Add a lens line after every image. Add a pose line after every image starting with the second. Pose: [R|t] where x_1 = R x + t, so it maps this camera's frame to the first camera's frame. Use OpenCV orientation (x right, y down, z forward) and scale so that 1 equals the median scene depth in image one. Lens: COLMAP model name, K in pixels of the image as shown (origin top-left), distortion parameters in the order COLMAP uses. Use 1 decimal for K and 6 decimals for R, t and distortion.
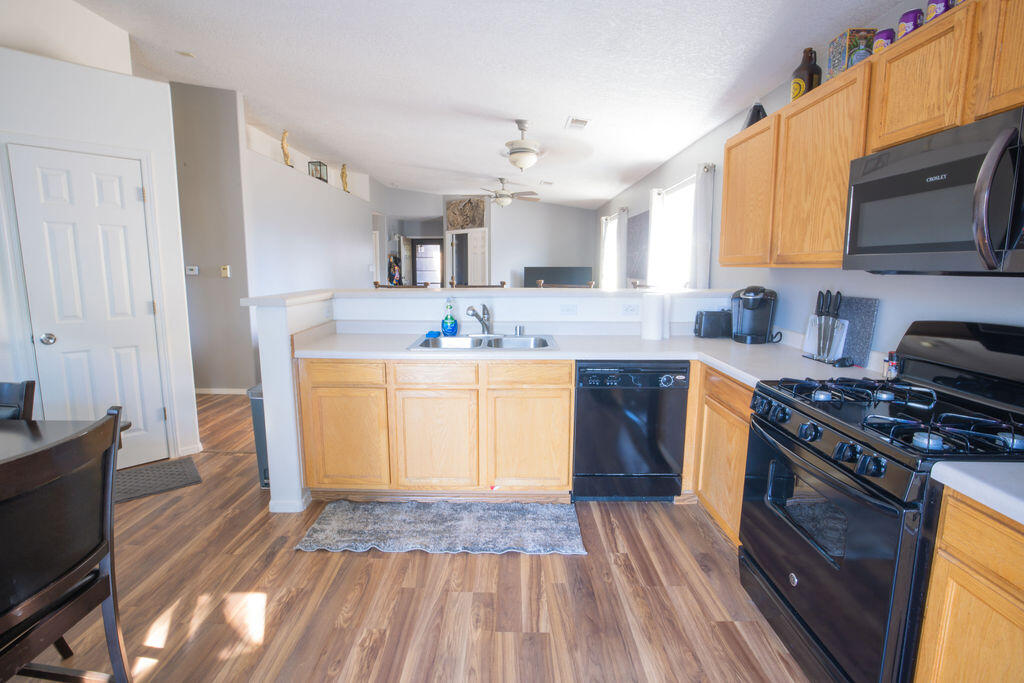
lens RADIAL K [[472.1, 0, 499.4], [0, 472.1, 330.7], [0, 0, 1]] dist [-0.021179, 0.000068]
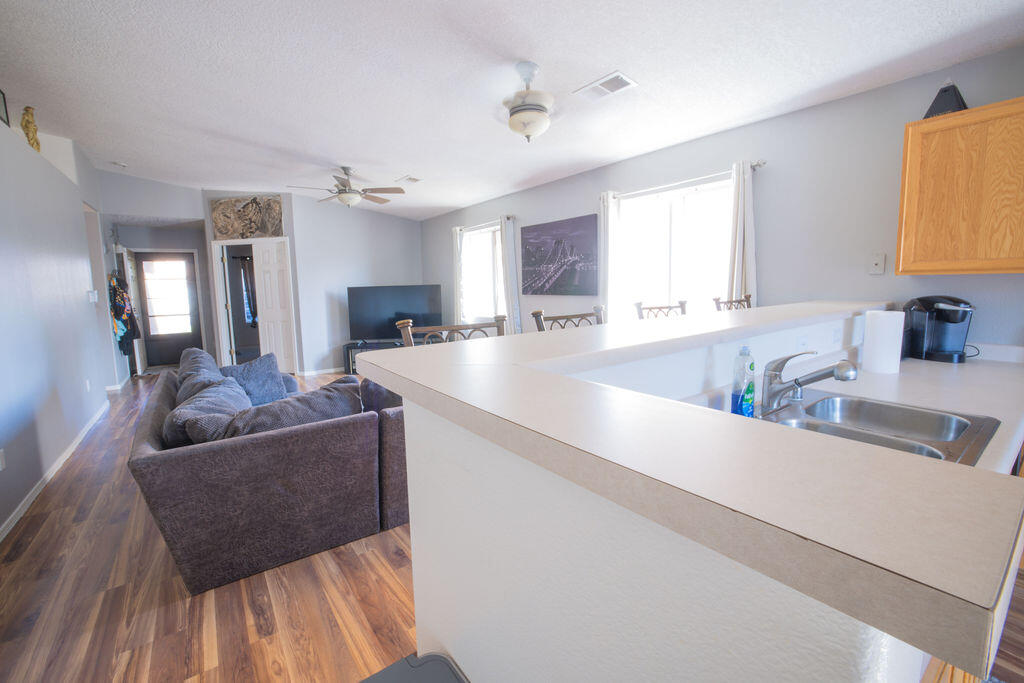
lens RADIAL K [[442.1, 0, 505.8], [0, 442.1, 333.4], [0, 0, 1]] dist [-0.051455, 0.020834]
pose [[0.802030, -0.088250, 0.590728, -0.398884], [0.104801, 0.994473, 0.006278, -0.079030], [-0.588017, 0.056874, 0.806847, 0.572442]]
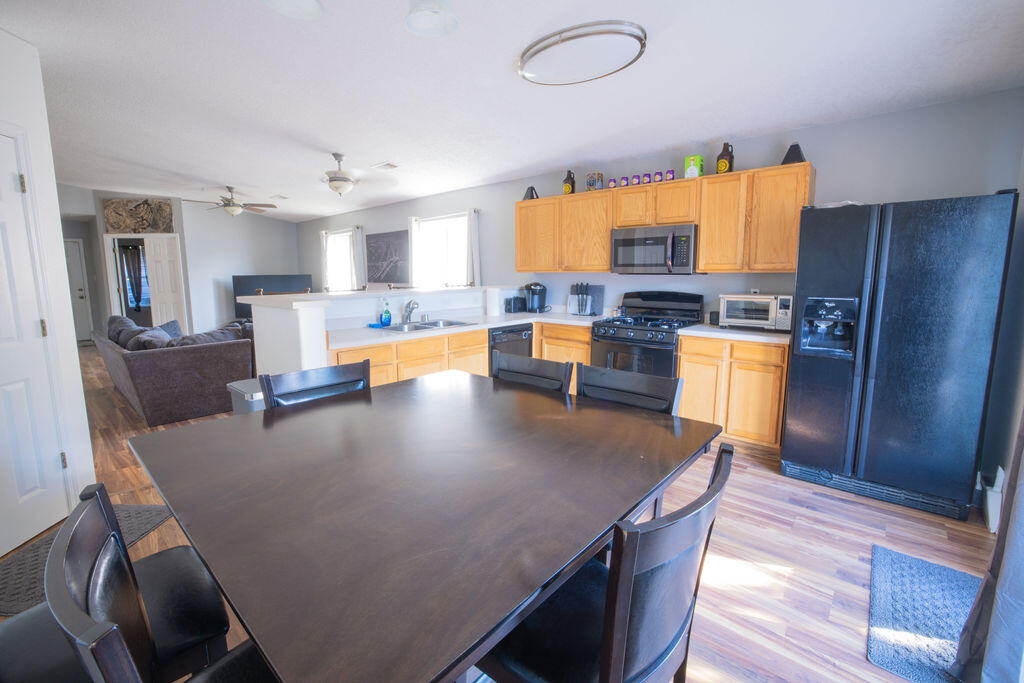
lens RADIAL K [[442.1, 0, 505.8], [0, 442.1, 333.4], [0, 0, 1]] dist [-0.051455, 0.020834]
pose [[0.656595, -0.106668, 0.746663, -0.591989], [0.107812, 0.993057, 0.047061, 0.007276], [-0.746498, 0.049600, 0.663536, -0.048162]]
